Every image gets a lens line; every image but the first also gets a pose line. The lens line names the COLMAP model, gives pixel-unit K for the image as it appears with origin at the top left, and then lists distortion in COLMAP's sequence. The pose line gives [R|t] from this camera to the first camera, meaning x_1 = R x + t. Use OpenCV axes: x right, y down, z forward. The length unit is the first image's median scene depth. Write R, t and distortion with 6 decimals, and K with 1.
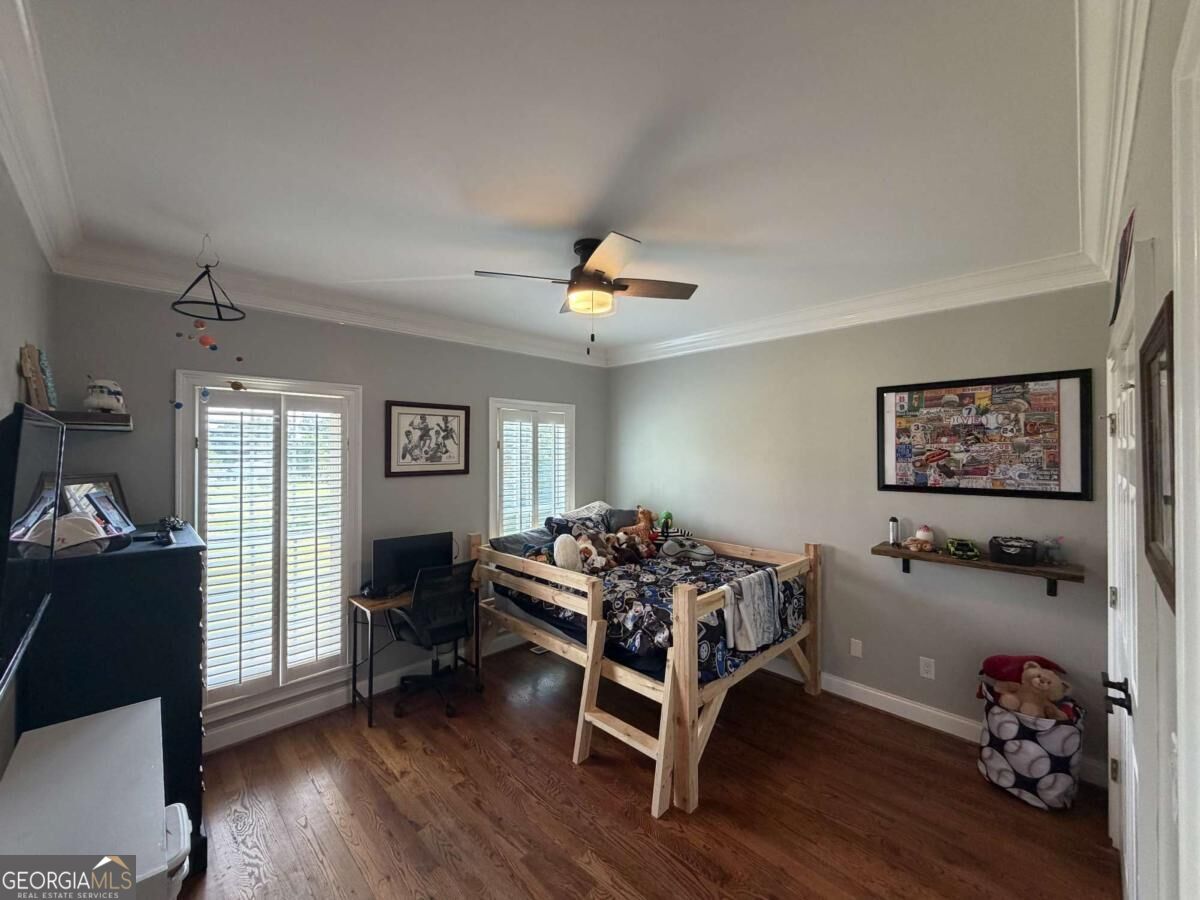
lens RADIAL K [[483.1, 0, 597.6], [0, 483.1, 448.3], [0, 0, 1]] dist [0.001000, -0.000208]
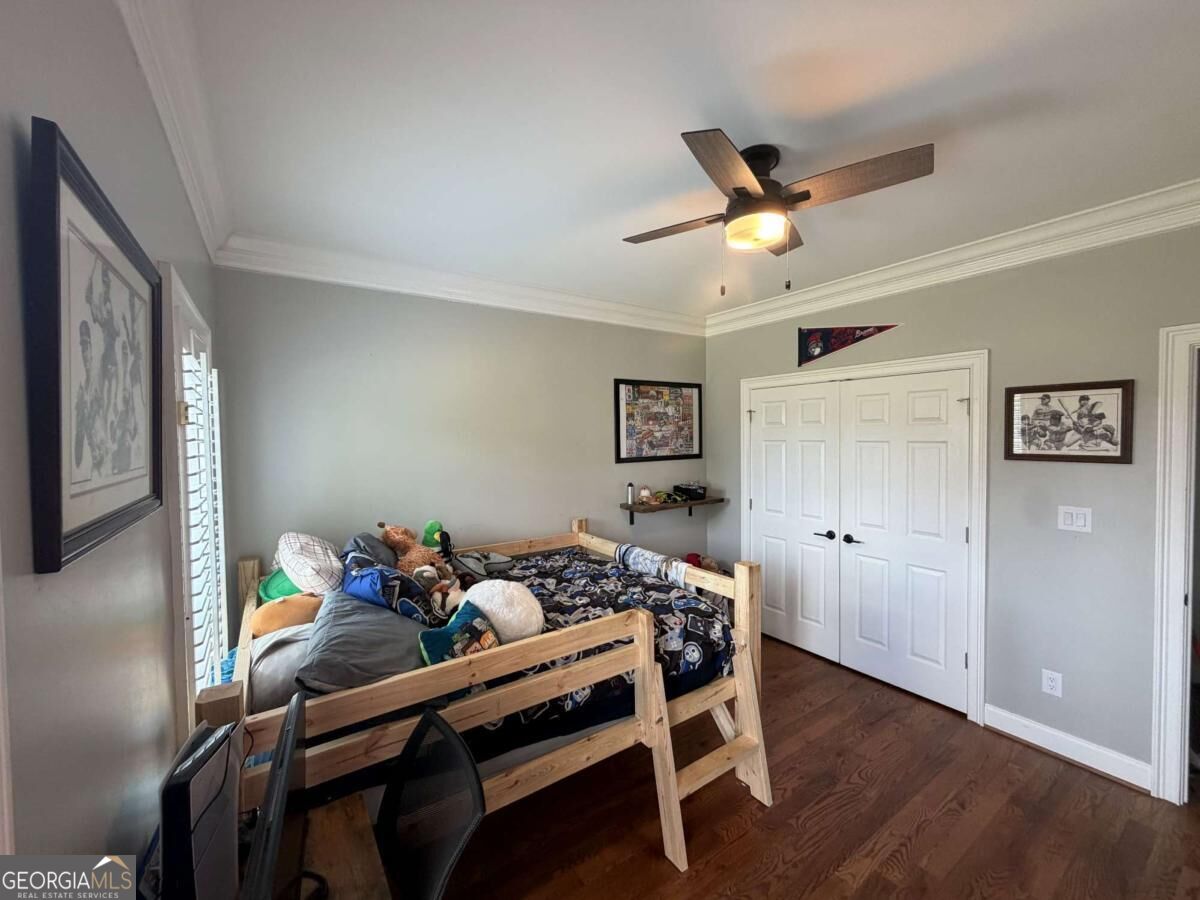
lens RADIAL K [[483.1, 0, 598.7], [0, 483.1, 444.2], [0, 0, 1]] dist [0.001000, -0.000208]
pose [[0.176839, -0.030370, 0.983771, -0.684020], [0.003448, 0.999537, 0.030237, 0.001592], [-0.984234, -0.001955, 0.176862, 0.901275]]
